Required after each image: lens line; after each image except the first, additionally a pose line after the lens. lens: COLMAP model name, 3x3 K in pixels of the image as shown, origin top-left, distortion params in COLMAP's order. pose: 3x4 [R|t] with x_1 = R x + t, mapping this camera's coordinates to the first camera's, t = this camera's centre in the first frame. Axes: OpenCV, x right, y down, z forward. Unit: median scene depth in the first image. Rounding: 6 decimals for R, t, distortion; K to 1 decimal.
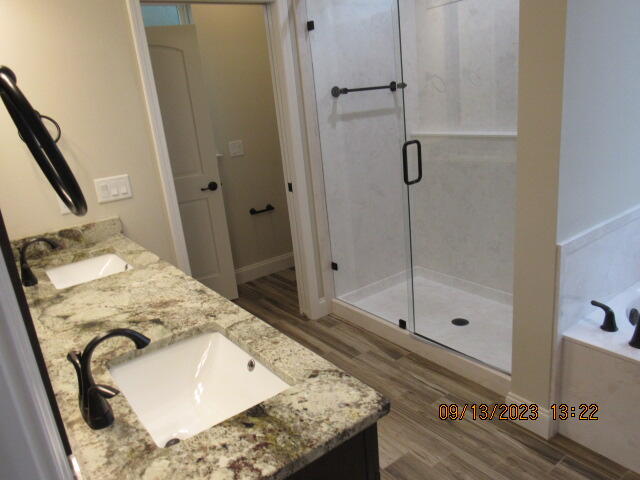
lens RADIAL K [[478.4, 0, 319.0], [0, 478.4, 240.6], [0, 0, 1]] dist [-0.034038, 0.007462]
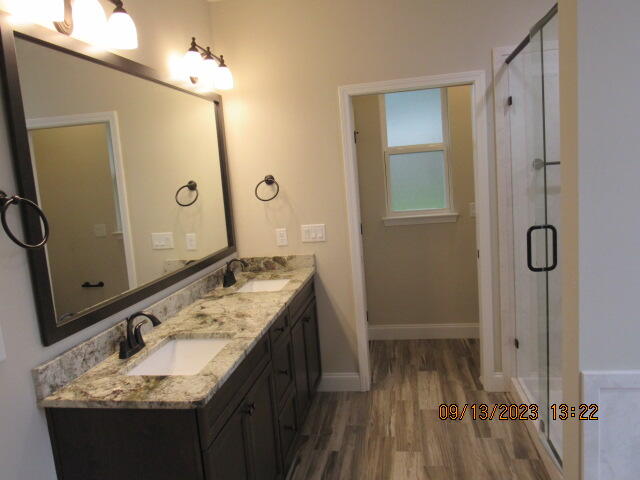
lens RADIAL K [[478.4, 0, 319.1], [0, 478.4, 239.0], [0, 0, 1]] dist [-0.034038, 0.007462]
pose [[0.696485, 0.140015, -0.703779, 0.602257], [-0.201944, 0.979384, -0.005005, -0.099930], [0.688569, 0.145610, 0.710402, 0.051567]]
